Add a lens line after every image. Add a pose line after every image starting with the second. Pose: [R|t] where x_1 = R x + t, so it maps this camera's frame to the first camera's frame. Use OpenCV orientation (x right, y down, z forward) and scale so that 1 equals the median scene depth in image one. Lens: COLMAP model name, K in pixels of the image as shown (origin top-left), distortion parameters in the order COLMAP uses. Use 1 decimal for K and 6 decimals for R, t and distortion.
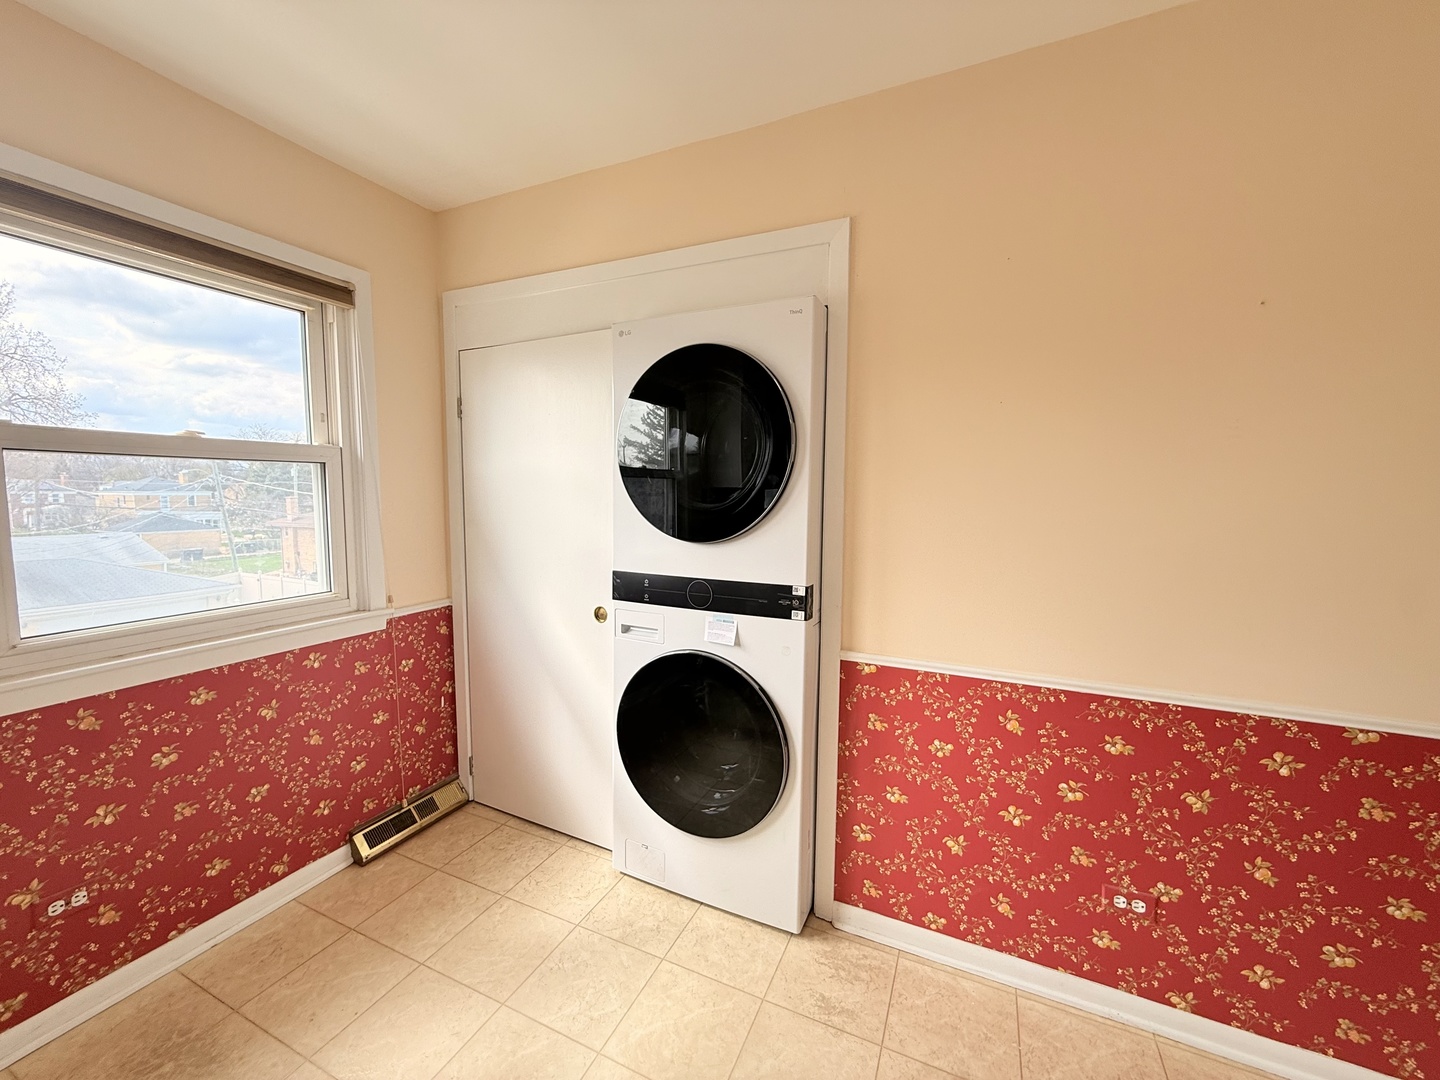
lens RADIAL K [[576.1, 0, 716.8], [0, 576.1, 540.3], [0, 0, 1]] dist [-0.000496, 0.000524]
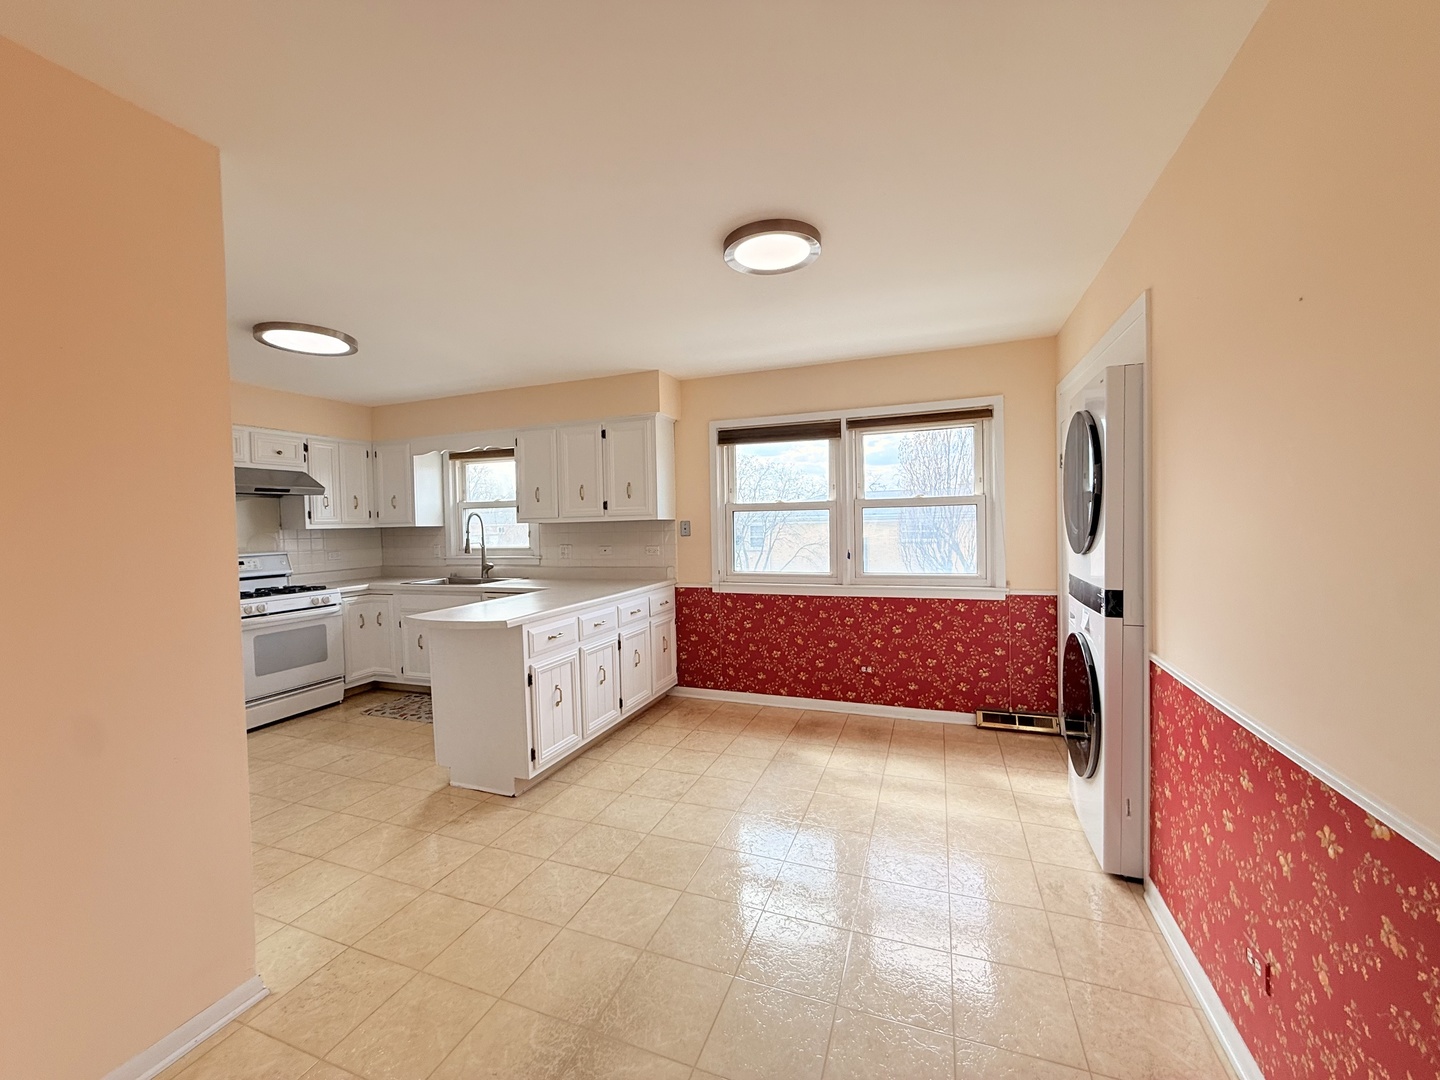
lens RADIAL K [[576.1, 0, 716.4], [0, 576.1, 540.1], [0, 0, 1]] dist [-0.000496, 0.000524]
pose [[0.069141, 0.022530, -0.997352, 1.145320], [-0.063048, 0.997845, 0.018170, 0.000916], [0.995613, 0.061624, 0.070412, 0.031373]]
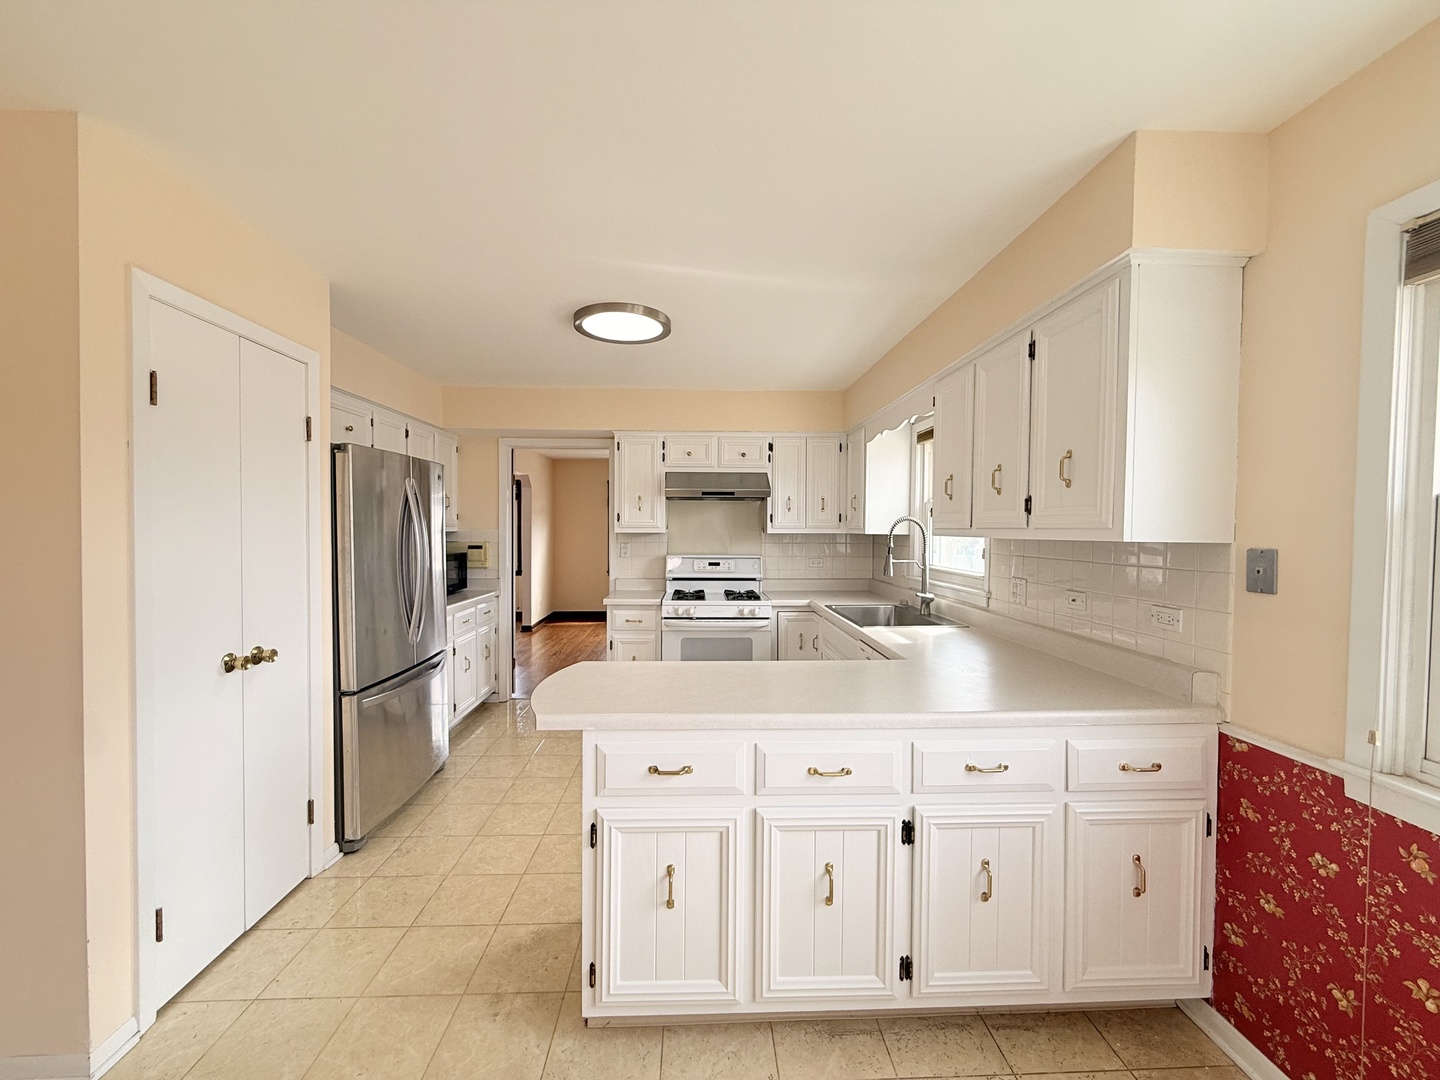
lens RADIAL K [[576.1, 0, 715.8], [0, 576.1, 539.4], [0, 0, 1]] dist [-0.000496, 0.000524]
pose [[-0.890657, -0.002515, -0.454669, -0.120963], [-0.051154, 0.994190, 0.094705, -0.072319], [0.451790, 0.107608, -0.885611, 0.408975]]
